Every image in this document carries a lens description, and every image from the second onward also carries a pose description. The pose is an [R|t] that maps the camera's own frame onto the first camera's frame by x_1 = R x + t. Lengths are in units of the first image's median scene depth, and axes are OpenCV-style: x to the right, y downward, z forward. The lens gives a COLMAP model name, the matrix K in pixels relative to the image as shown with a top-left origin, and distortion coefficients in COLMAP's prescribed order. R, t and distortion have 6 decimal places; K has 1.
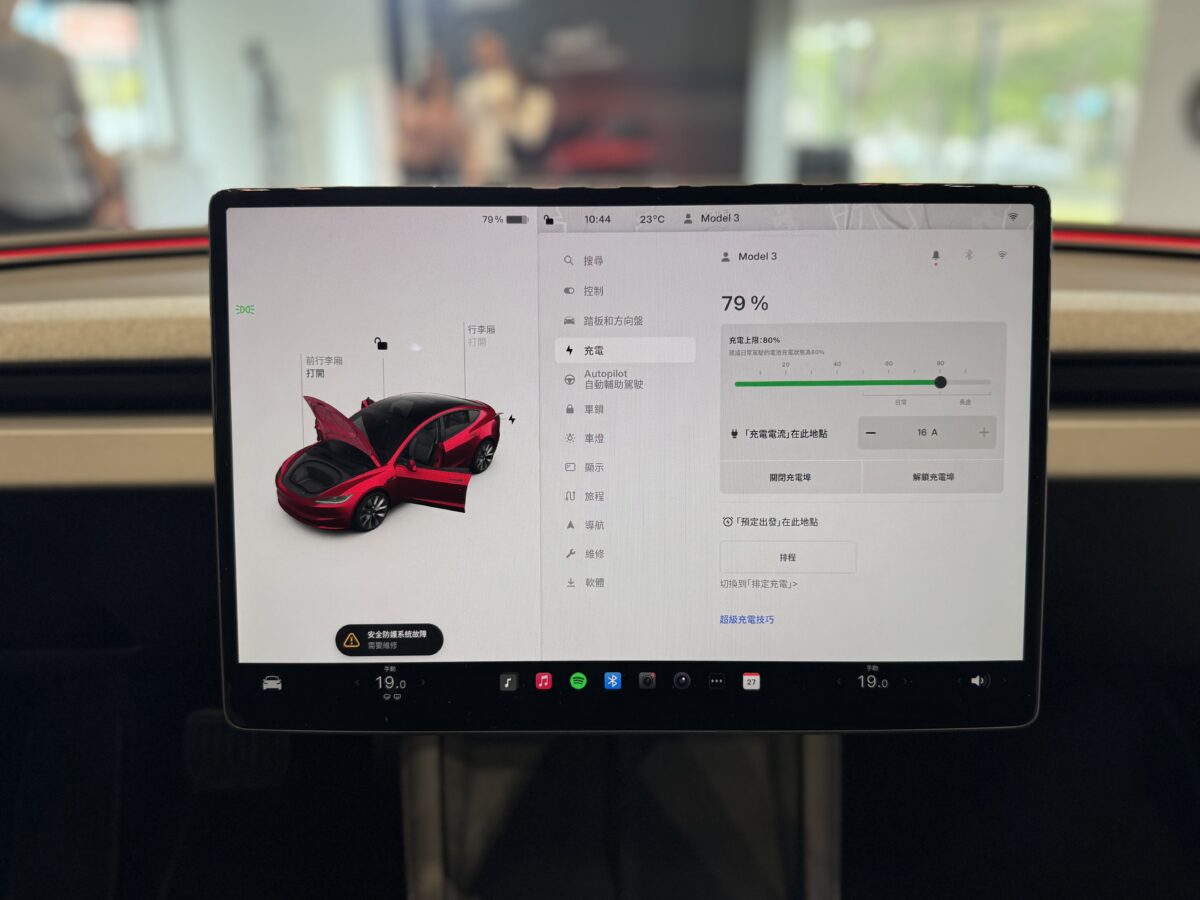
lens RADIAL K [[840.3, 0, 604.3], [0, 840.3, 445.1], [0, 0, 1]] dist [0.026417, -0.005713]
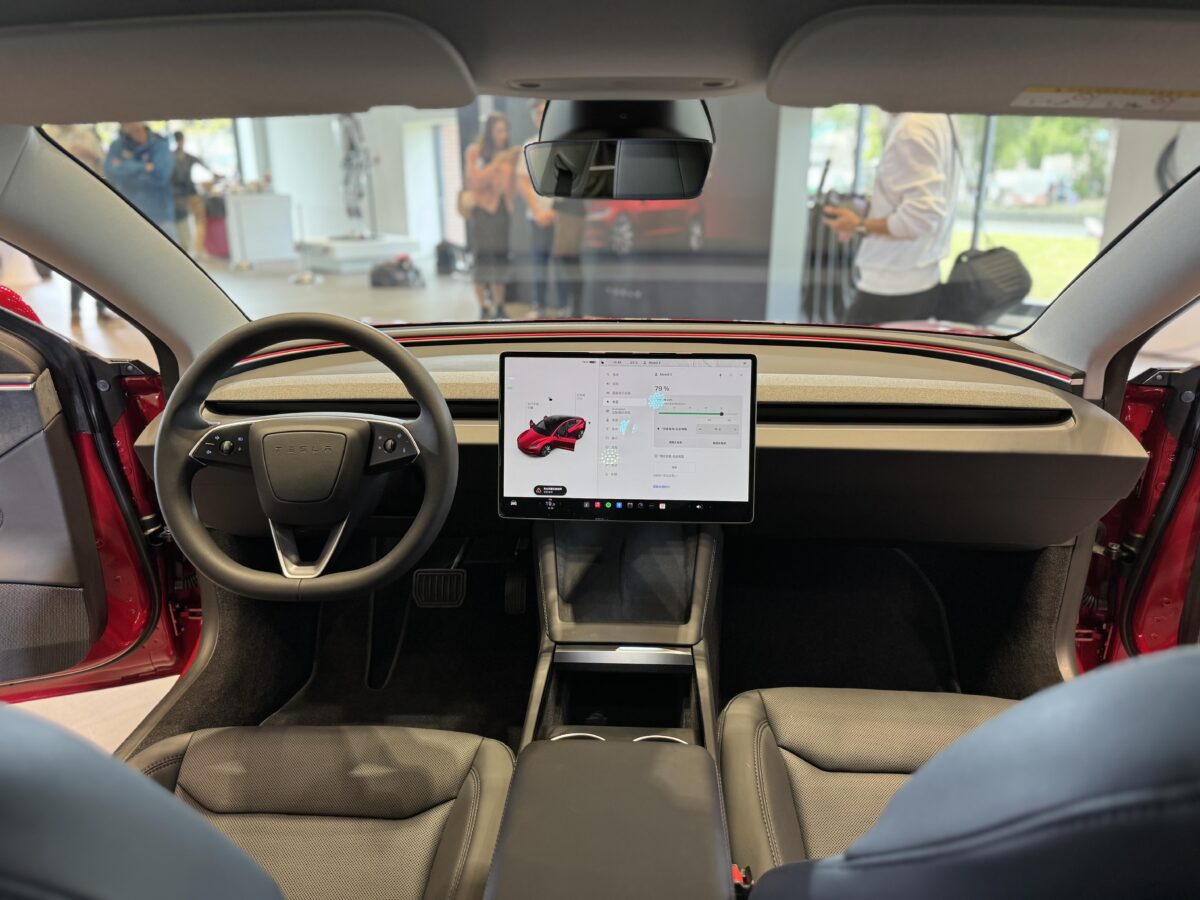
lens RADIAL K [[840.3, 0, 611.6], [0, 840.3, 432.8], [0, 0, 1]] dist [0.026417, -0.005713]
pose [[0.999116, 0.018464, -0.037766, 0.097773], [-0.019697, 0.999277, -0.032527, 0.110552], [0.037139, 0.033242, 0.998757, -2.215089]]
